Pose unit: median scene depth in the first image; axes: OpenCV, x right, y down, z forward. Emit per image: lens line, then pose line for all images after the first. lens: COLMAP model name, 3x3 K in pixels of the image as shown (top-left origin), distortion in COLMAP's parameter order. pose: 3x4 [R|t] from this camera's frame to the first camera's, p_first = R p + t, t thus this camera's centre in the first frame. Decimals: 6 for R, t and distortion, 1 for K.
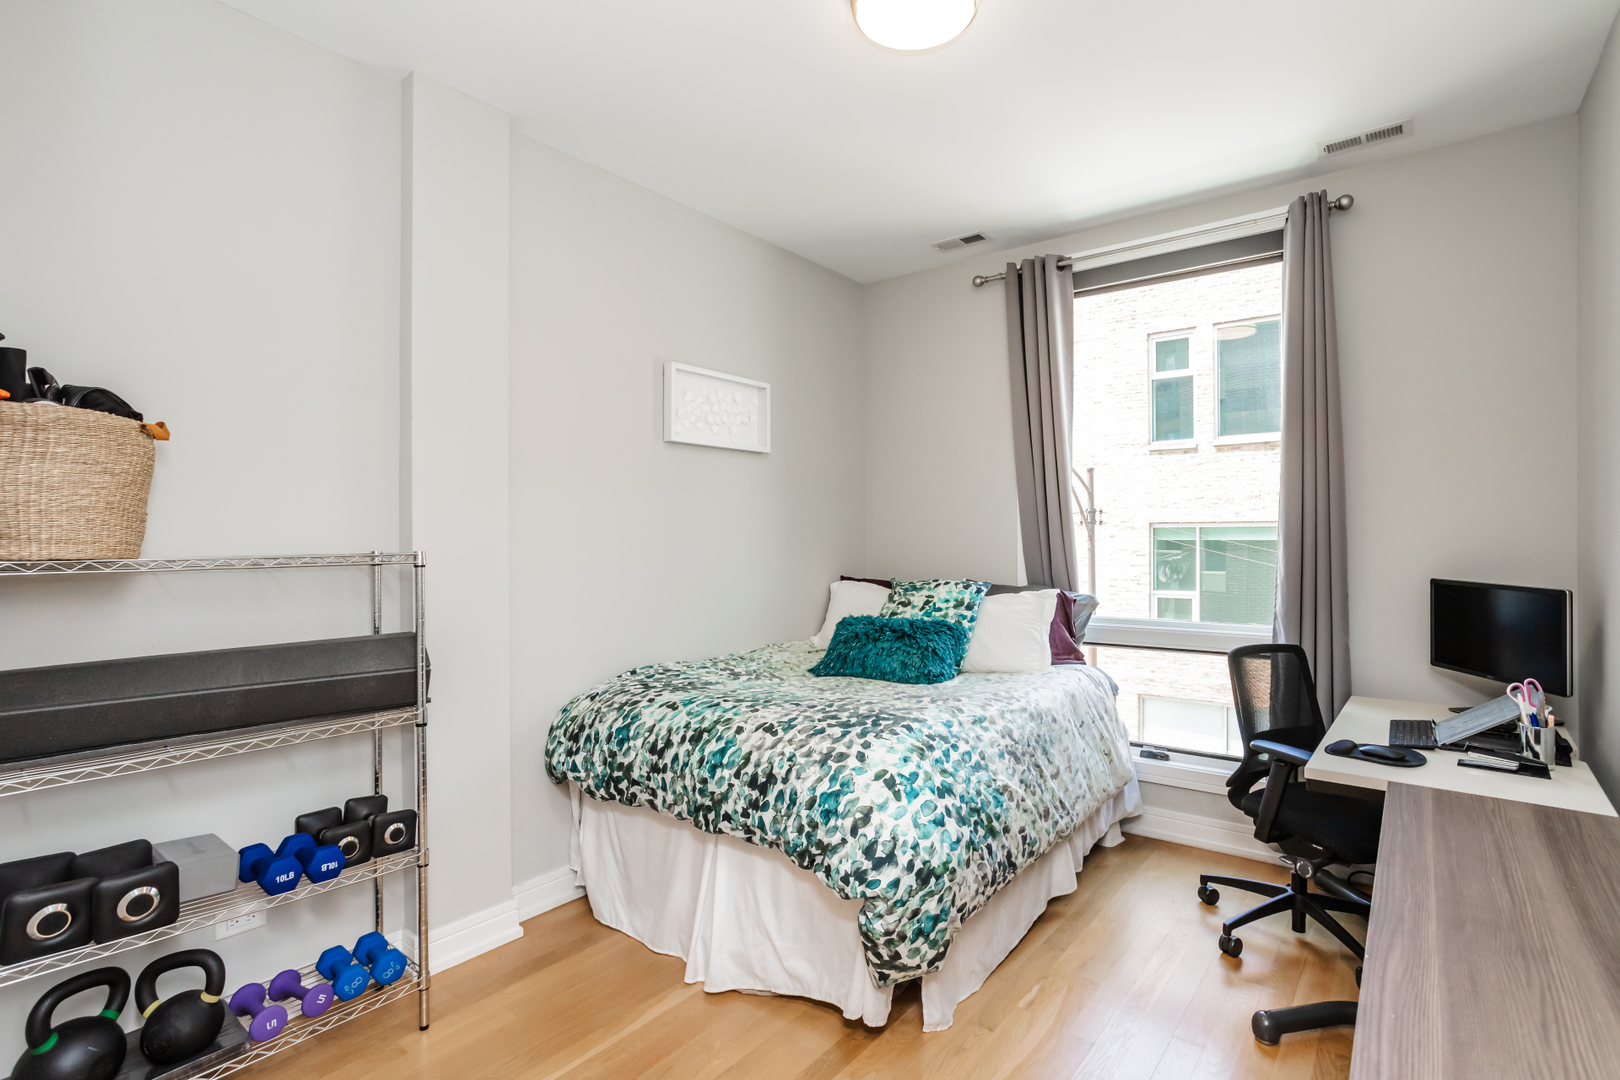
lens RADIAL K [[796.7, 0, 820.7], [0, 796.7, 534.5], [0, 0, 1]] dist [-0.037440, 0.028731]
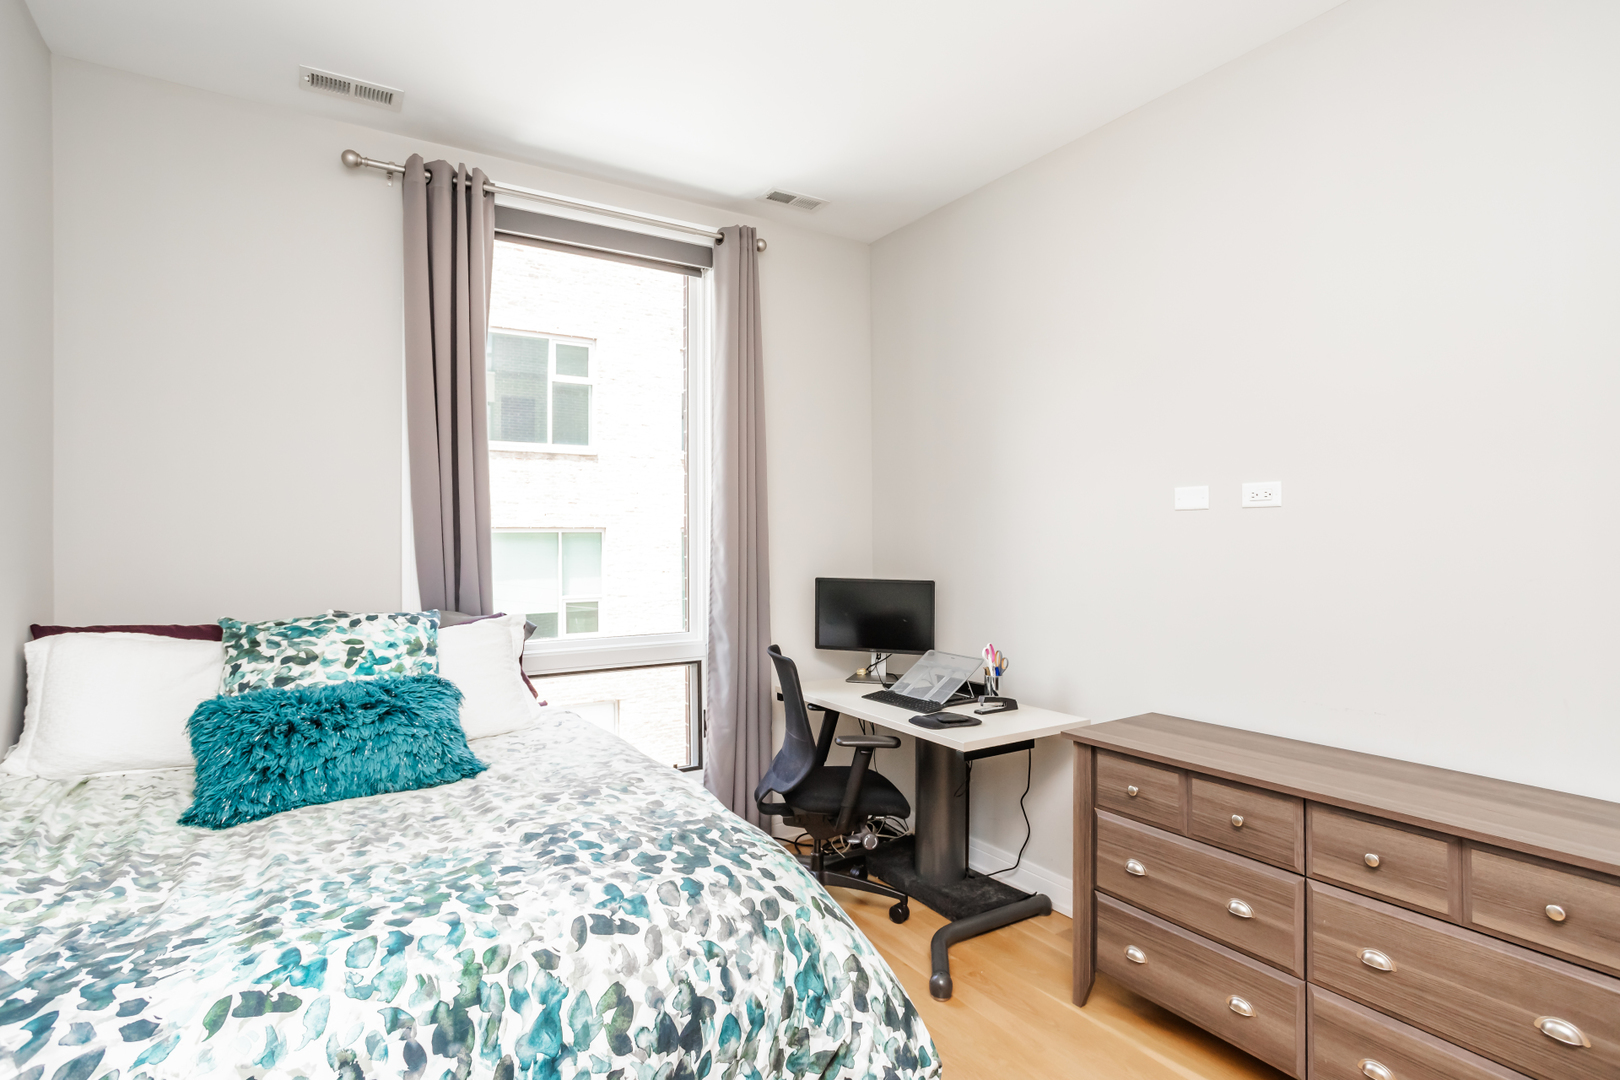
lens RADIAL K [[798.2, 0, 822.8], [0, 798.2, 542.0], [0, 0, 1]] dist [-0.029799, 0.001351]
pose [[0.336587, -0.000639, 0.941652, -0.487409], [0.002119, 0.999998, -0.000078, 0.001862], [-0.941650, 0.002022, 0.336587, 0.698523]]
